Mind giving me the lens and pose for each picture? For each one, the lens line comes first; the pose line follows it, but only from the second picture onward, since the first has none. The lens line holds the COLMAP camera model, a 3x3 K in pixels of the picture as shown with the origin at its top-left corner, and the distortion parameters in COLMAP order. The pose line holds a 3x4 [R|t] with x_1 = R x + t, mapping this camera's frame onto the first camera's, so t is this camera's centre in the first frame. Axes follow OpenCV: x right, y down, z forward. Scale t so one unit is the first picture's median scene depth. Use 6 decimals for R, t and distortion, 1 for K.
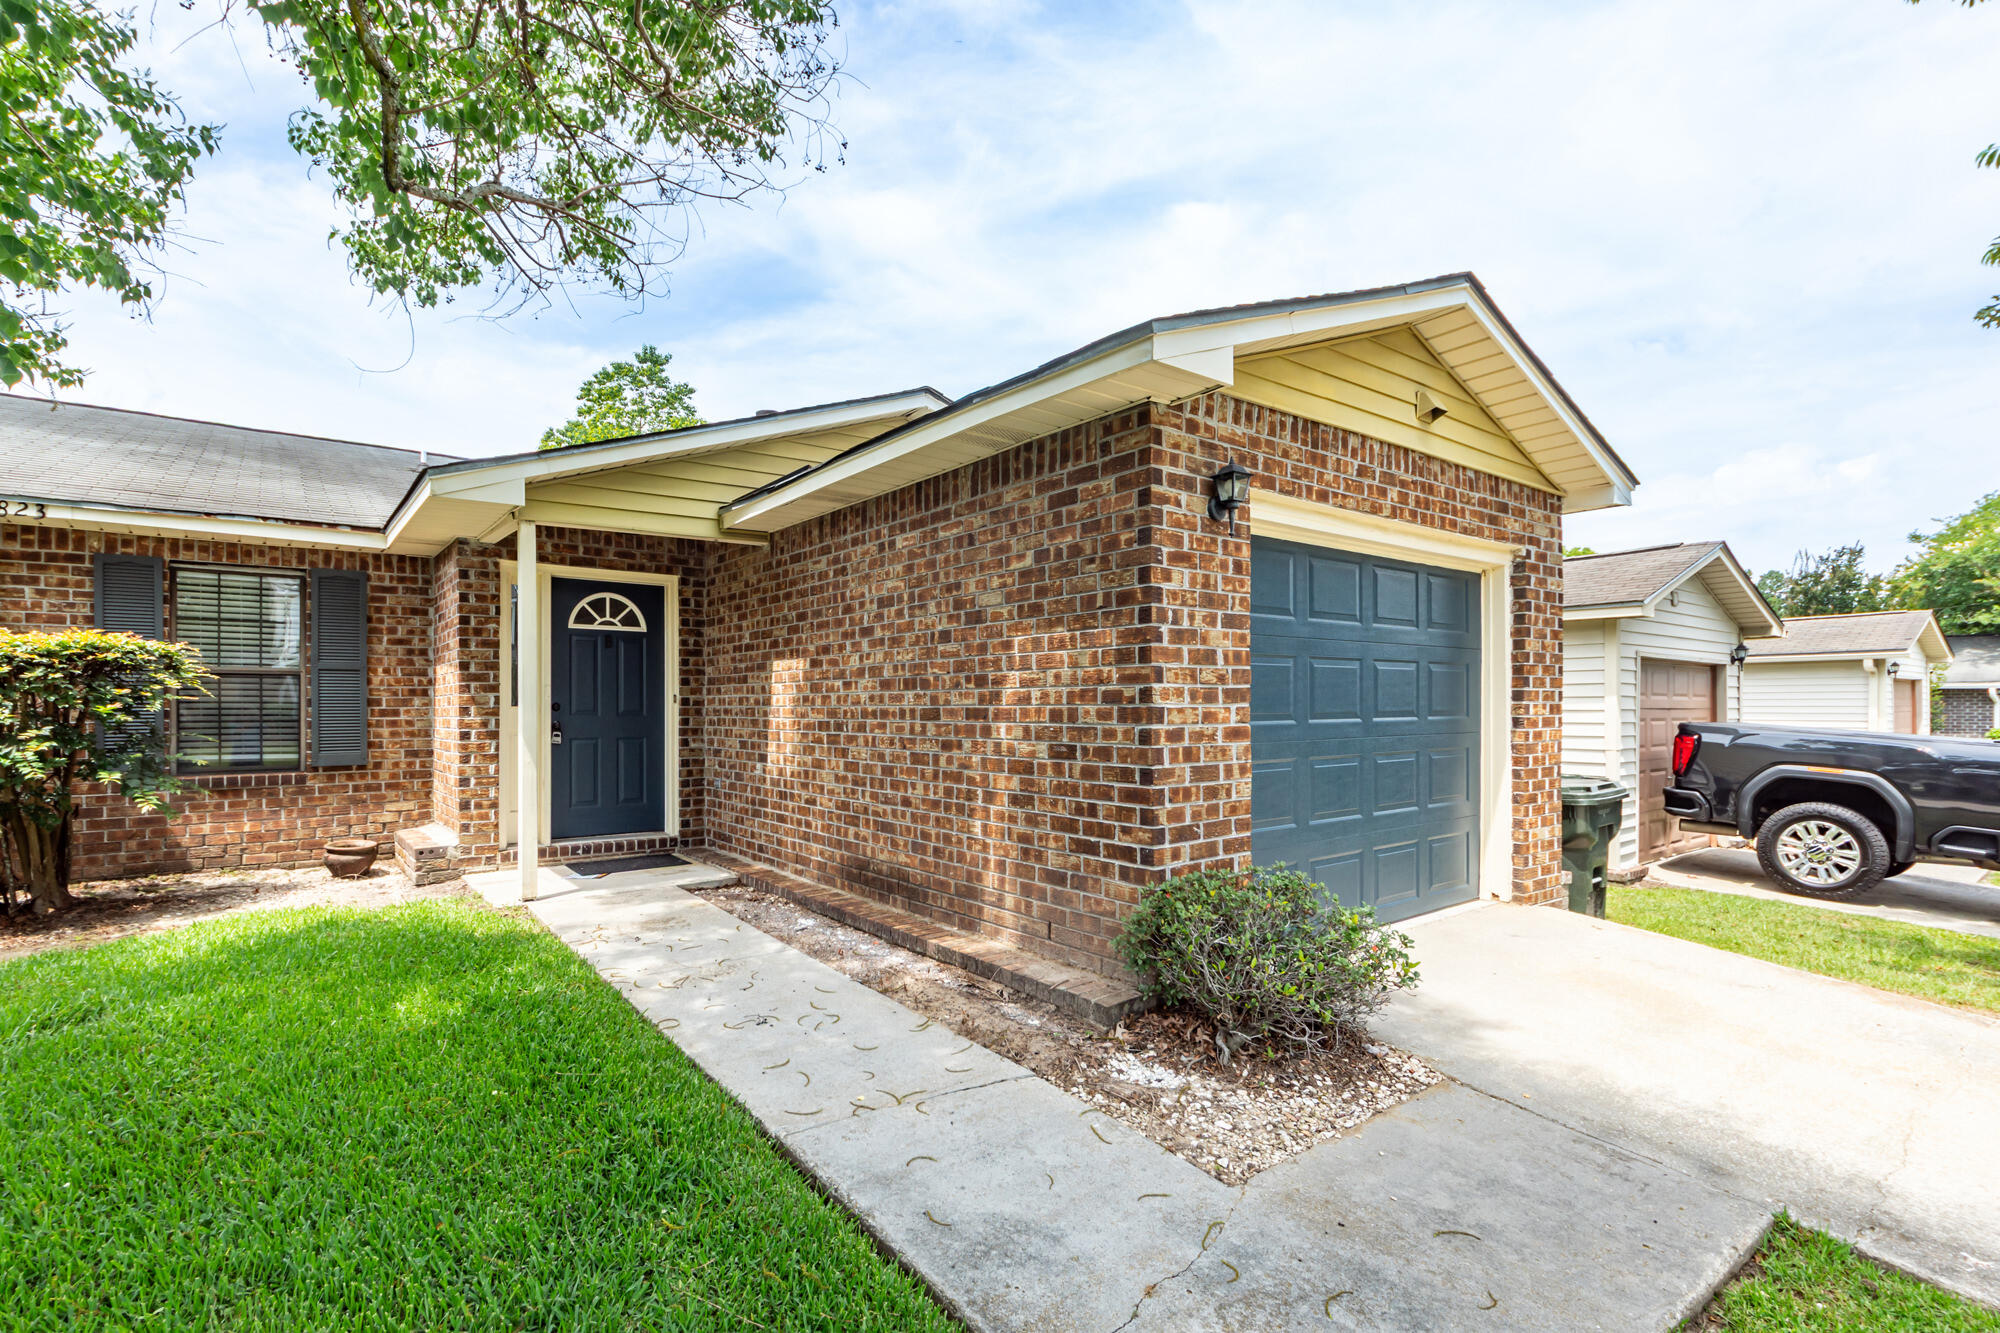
lens RADIAL K [[919.0, 0, 960.4], [0, 919.0, 698.1], [0, 0, 1]] dist [0.001836, -0.000965]
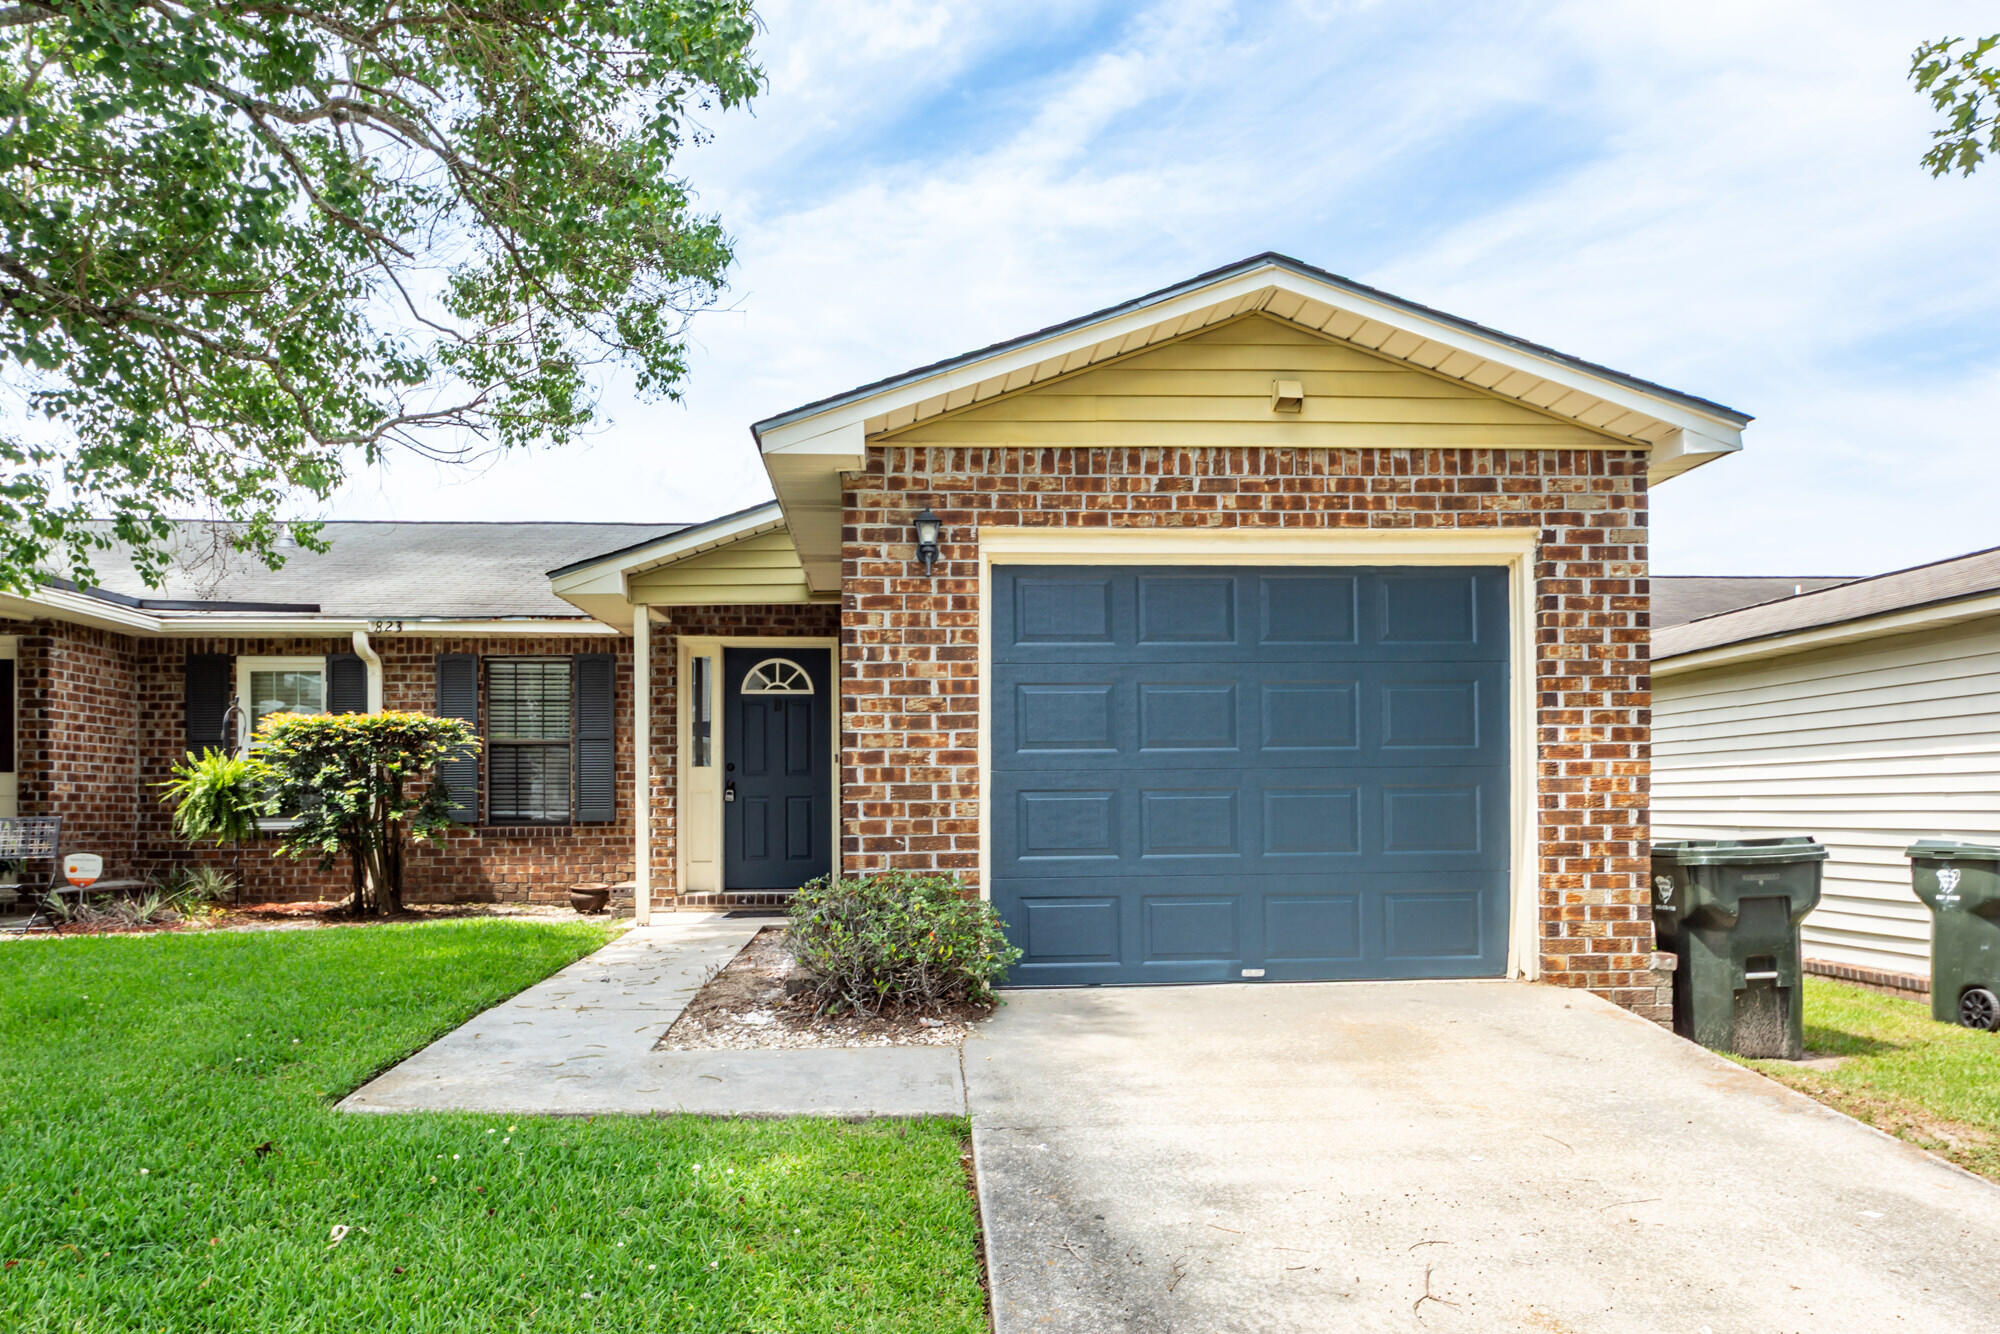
lens RADIAL K [[1368.4, 0, 996.2], [0, 1368.4, 778.7], [0, 0, 1]] dist [-0.002640, -0.004087]
pose [[0.842347, -0.016551, -0.538681, 0.865426], [0.009883, 0.999835, -0.015265, 0.063920], [0.538845, 0.007534, 0.842371, -0.235889]]
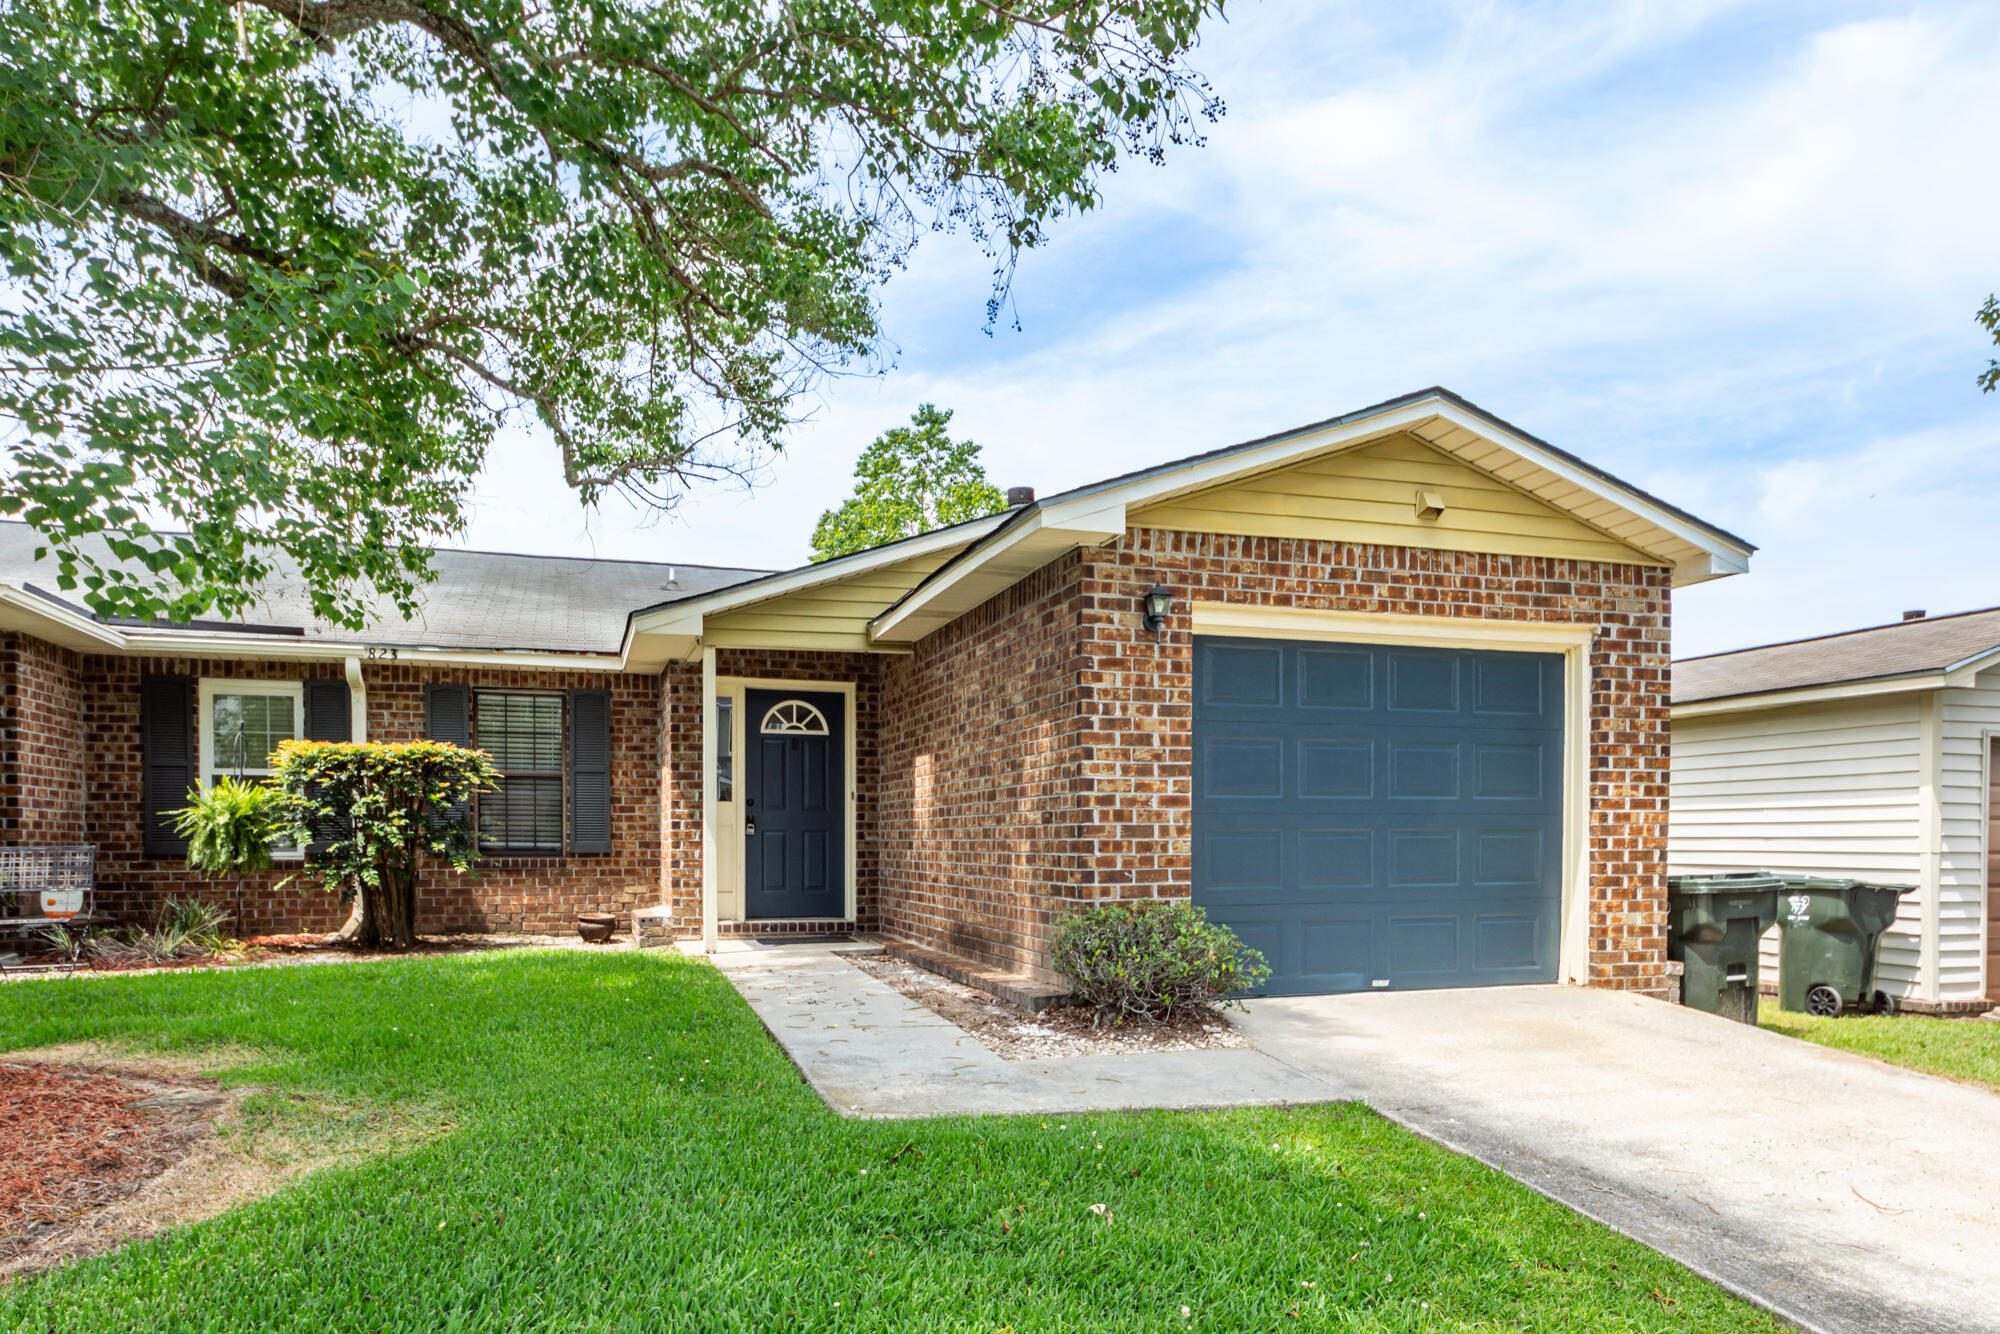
lens RADIAL K [[1289.7, 0, 1000.4], [0, 1289.7, 845.8], [0, 0, 1]] dist [-0.002633, 0.000338]
pose [[0.948002, 0.003280, -0.318246, 0.454944], [0.000462, 0.999932, 0.011681, 0.056324], [0.318263, -0.011220, 0.947936, -0.523866]]
